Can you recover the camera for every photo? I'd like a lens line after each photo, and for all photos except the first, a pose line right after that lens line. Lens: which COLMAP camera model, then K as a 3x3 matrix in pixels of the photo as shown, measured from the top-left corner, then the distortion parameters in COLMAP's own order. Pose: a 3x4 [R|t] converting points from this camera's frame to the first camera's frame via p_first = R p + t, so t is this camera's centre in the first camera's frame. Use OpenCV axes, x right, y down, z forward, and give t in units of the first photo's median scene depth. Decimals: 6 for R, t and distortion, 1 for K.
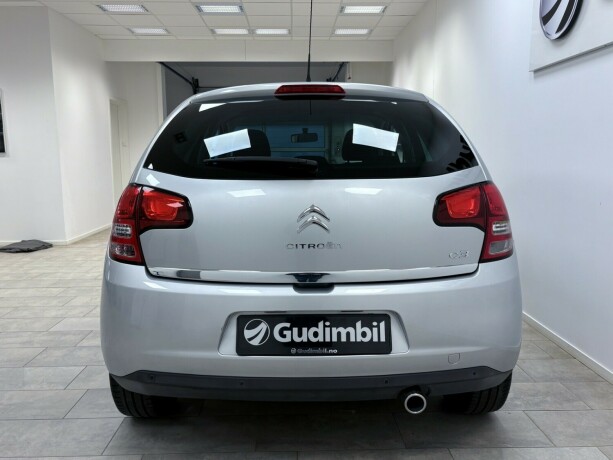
lens RADIAL K [[522.1, 0, 306.5], [0, 522.1, 230.0], [0, 0, 1]] dist [0.040084, -0.006706]
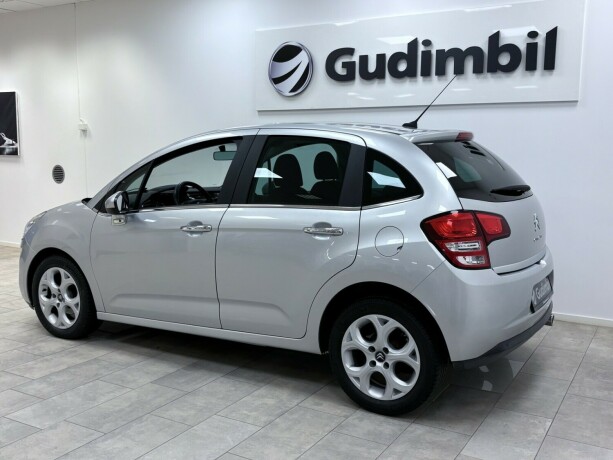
lens RADIAL K [[632.2, 0, 306.5], [0, 632.2, 230.0], [0, 0, 1]] dist [0.008181, -0.015999]
pose [[0.525871, -0.106383, 0.843885, -1.165840], [0.109862, 0.992332, 0.056636, -0.060260], [-0.843440, 0.062928, 0.533526, -0.043114]]
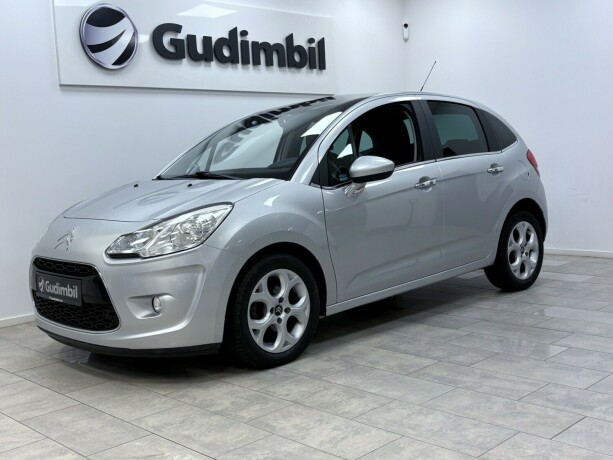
lens RADIAL K [[715.9, 0, 306.5], [0, 715.9, 230.0], [0, 0, 1]] dist [0.030799, 0.001078]
pose [[-0.677768, -0.036776, 0.734356, -1.176936], [0.151189, 0.970436, 0.188138, -0.239172], [-0.719564, 0.238541, -0.652170, 1.931950]]
